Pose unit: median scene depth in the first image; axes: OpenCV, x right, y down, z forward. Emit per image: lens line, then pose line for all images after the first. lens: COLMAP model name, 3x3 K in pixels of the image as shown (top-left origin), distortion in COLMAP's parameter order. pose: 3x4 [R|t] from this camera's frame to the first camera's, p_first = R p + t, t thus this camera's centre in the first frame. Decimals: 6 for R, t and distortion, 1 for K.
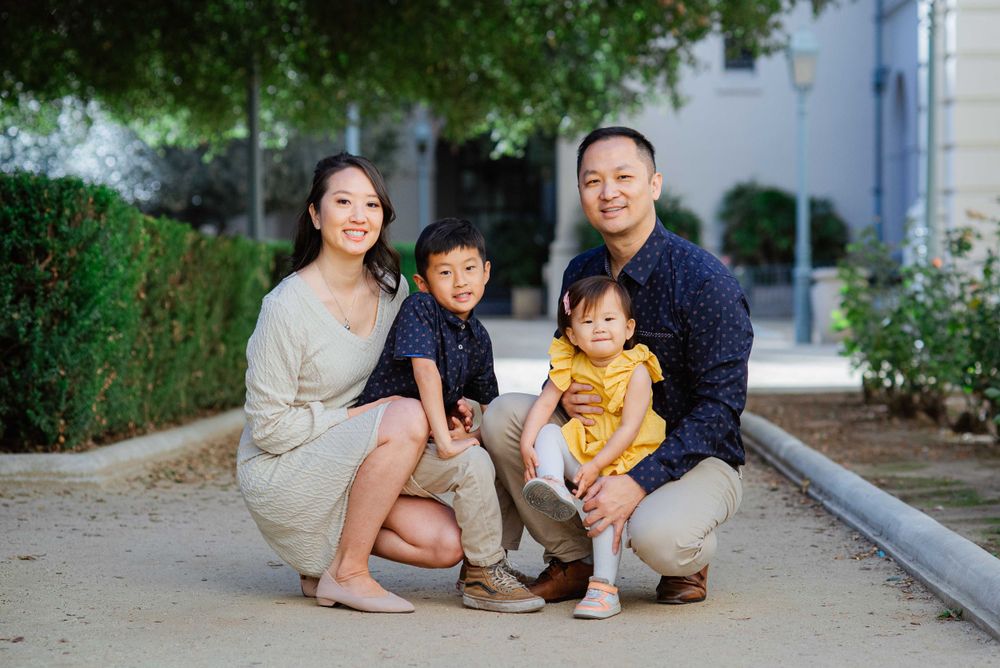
lens RADIAL K [[2636.0, 0, 500.0], [0, 2636.0, 334.0], [0, 0, 1]] dist [0.138534, 0.194650]
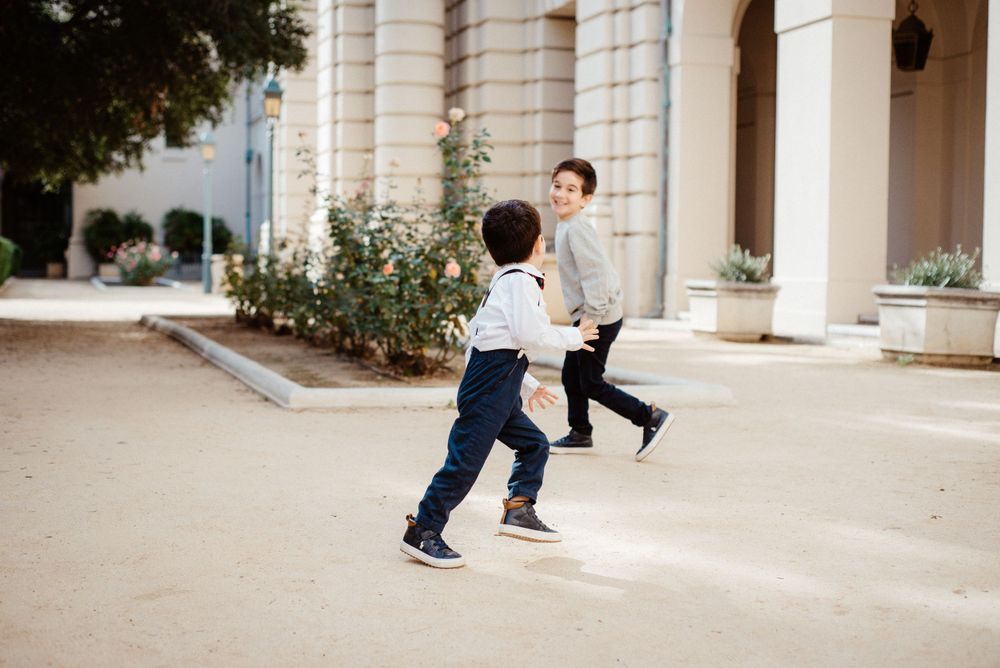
lens RADIAL K [[1444.4, 0, 500.0], [0, 1444.4, 334.0], [0, 0, 1]] dist [0.027401, 0.038574]
pose [[0.951425, 0.003426, 0.307862, -0.010700], [-0.012435, 0.999550, 0.027305, 0.002392], [-0.307630, -0.029807, 0.951039, -0.111104]]
